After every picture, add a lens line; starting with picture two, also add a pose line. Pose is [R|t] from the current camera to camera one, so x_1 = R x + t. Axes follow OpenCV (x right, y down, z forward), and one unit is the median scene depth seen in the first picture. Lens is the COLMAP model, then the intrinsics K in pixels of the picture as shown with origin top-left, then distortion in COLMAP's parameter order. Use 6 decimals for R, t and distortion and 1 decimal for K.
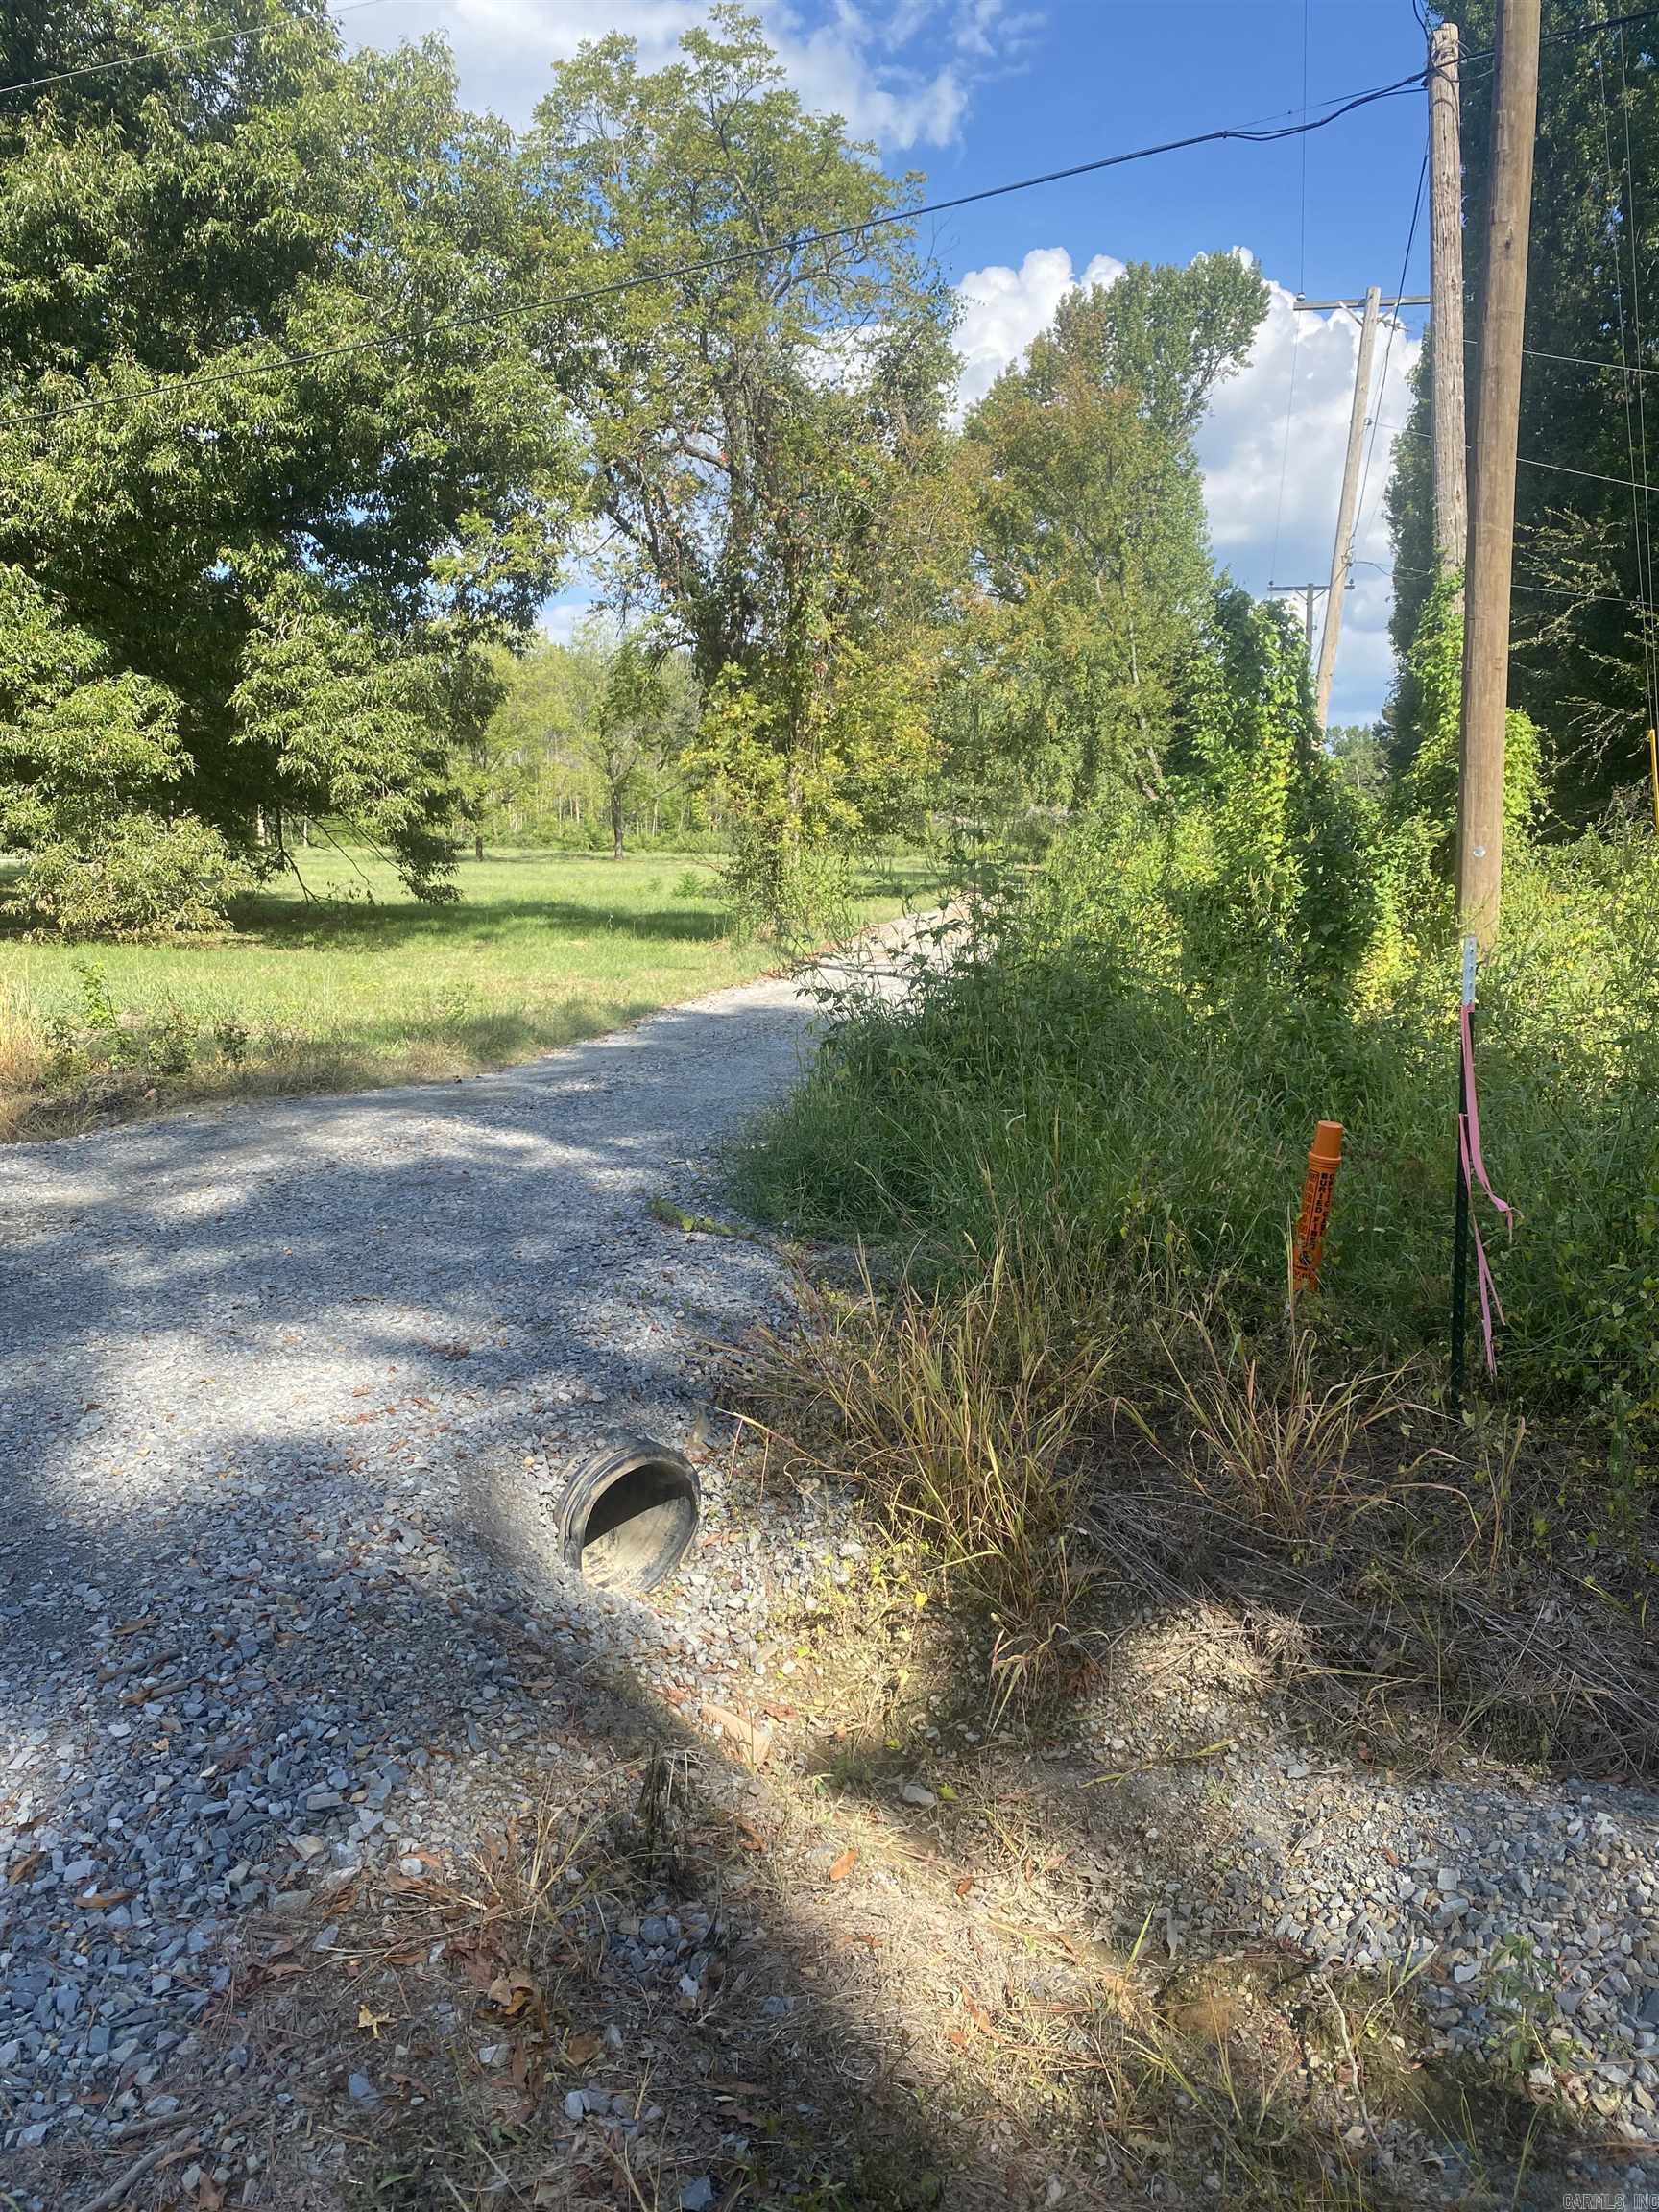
lens RADIAL K [[1698.0, 0, 816.6], [0, 1698.0, 1096.1], [0, 0, 1]] dist [0.008747, -0.022936]
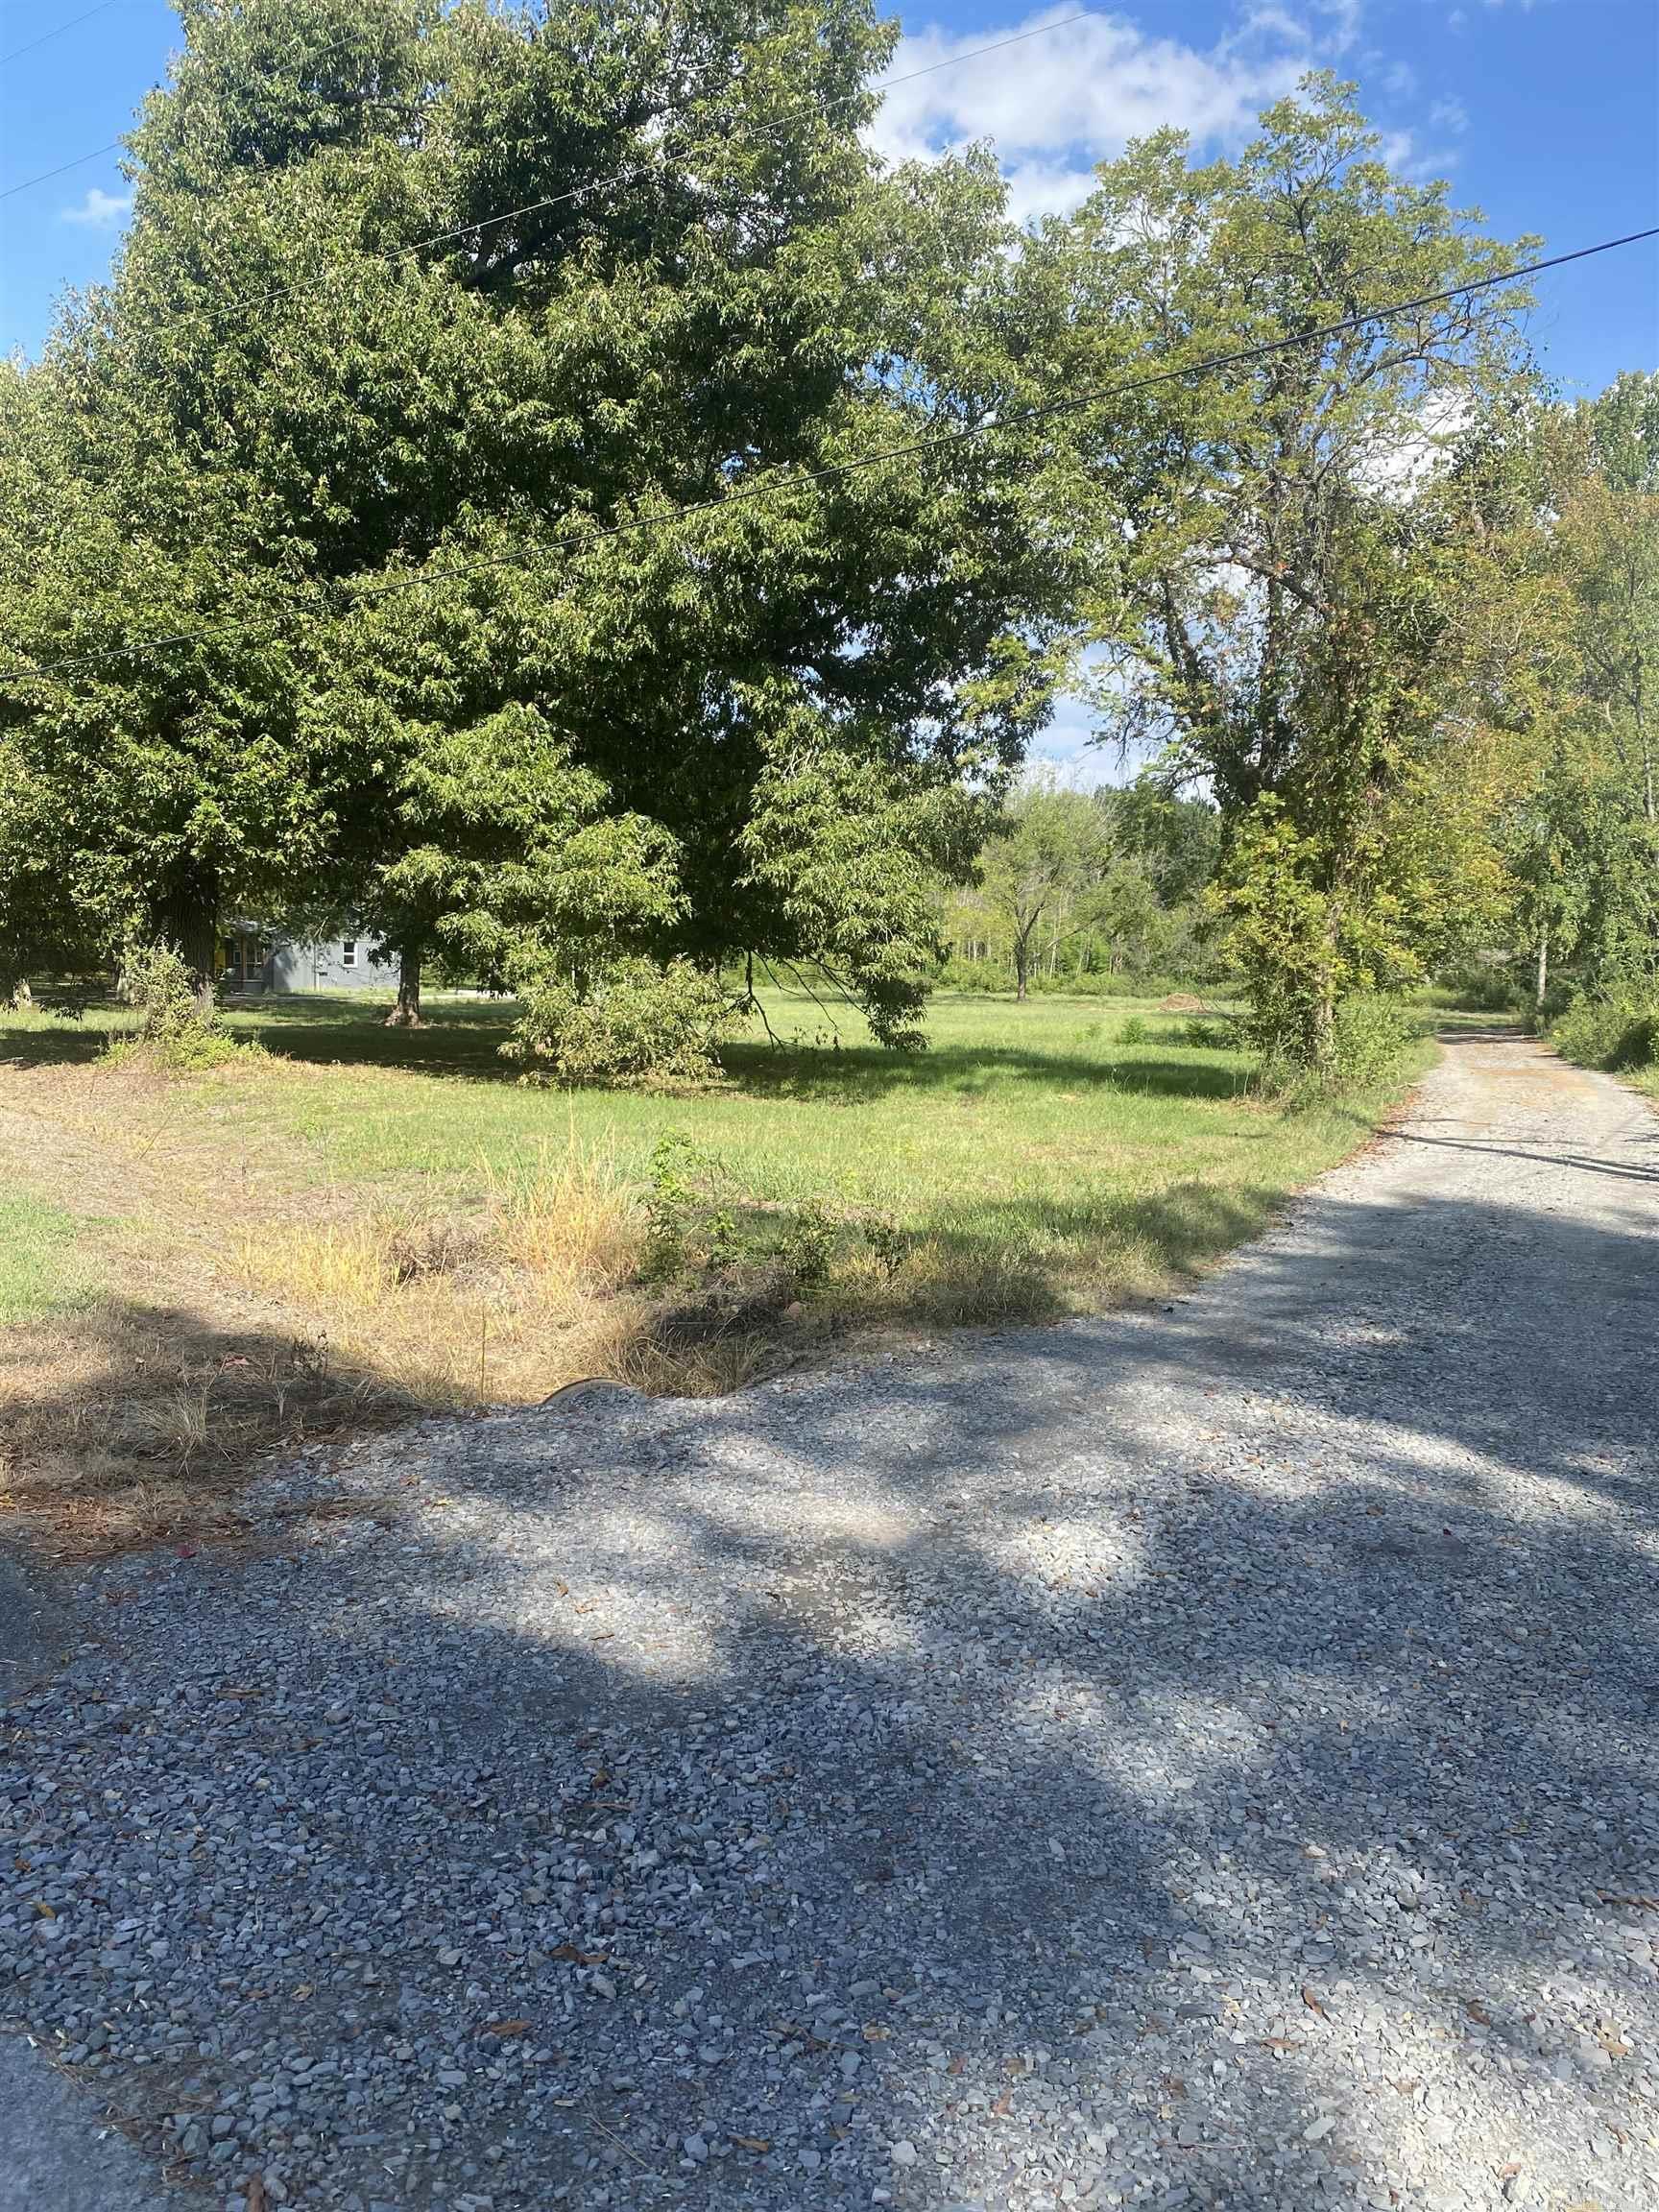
lens RADIAL K [[1698.0, 0, 838.6], [0, 1698.0, 1119.2], [0, 0, 1]] dist [0.008747, -0.022936]
pose [[0.978112, 0.025488, -0.206512, -0.086520], [-0.039612, 0.997128, -0.064550, -0.016574], [0.204274, 0.071318, 0.976312, 0.091441]]
